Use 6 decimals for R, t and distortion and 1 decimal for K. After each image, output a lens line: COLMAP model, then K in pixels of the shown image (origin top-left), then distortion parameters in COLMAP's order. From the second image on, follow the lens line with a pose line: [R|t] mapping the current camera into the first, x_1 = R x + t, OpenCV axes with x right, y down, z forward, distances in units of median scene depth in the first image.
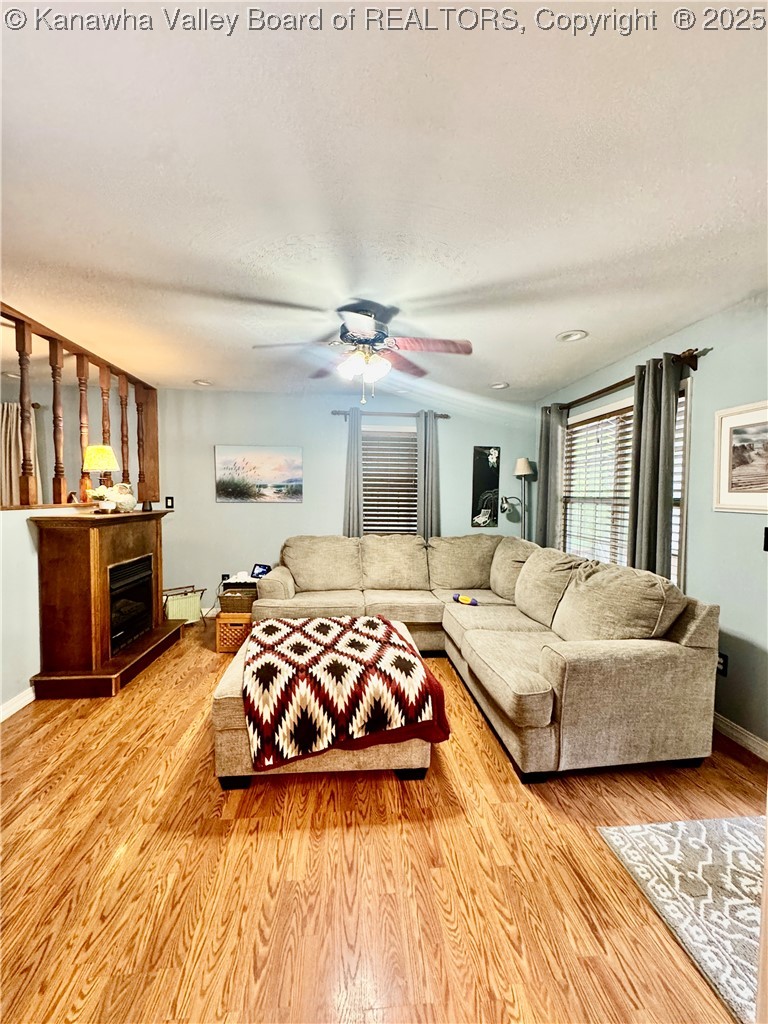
lens RADIAL K [[416.7, 0, 385.8], [0, 416.7, 509.8], [0, 0, 1]] dist [-0.001895, 0.000546]
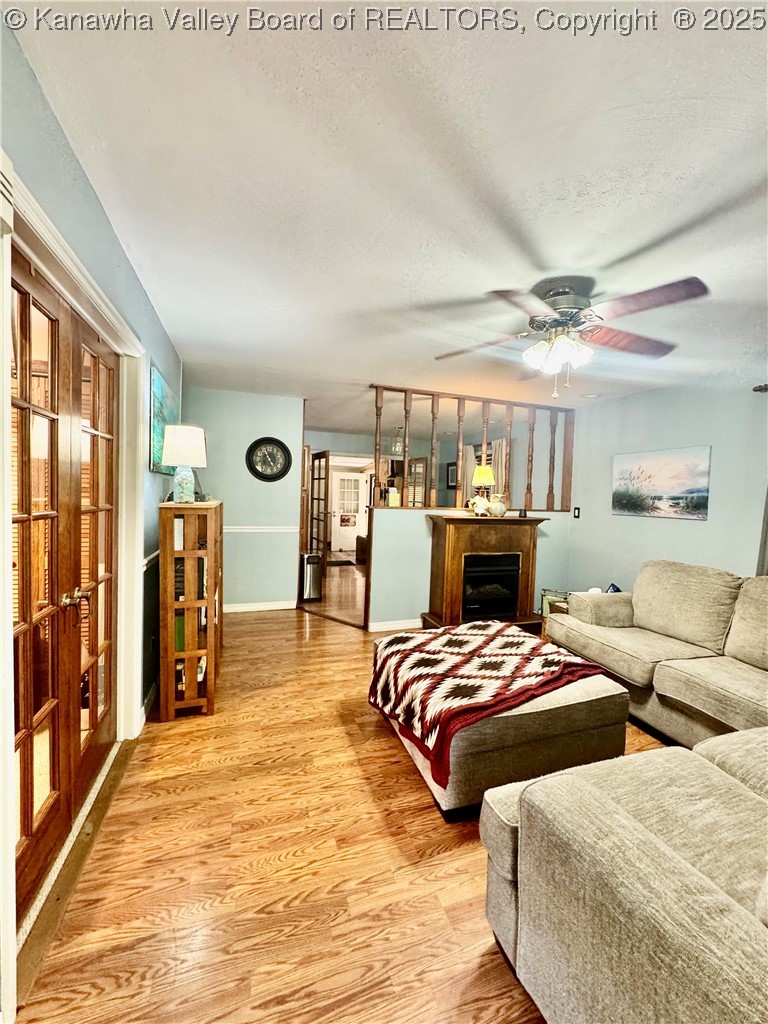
lens RADIAL K [[409.7, 0, 385.1], [0, 409.7, 513.0], [0, 0, 1]] dist [-0.001818, 0.000114]
pose [[0.229770, 0.040374, -0.972407, 0.715620], [-0.067901, 0.997370, 0.025366, -0.018712], [0.970873, 0.060199, 0.231907, 0.513569]]
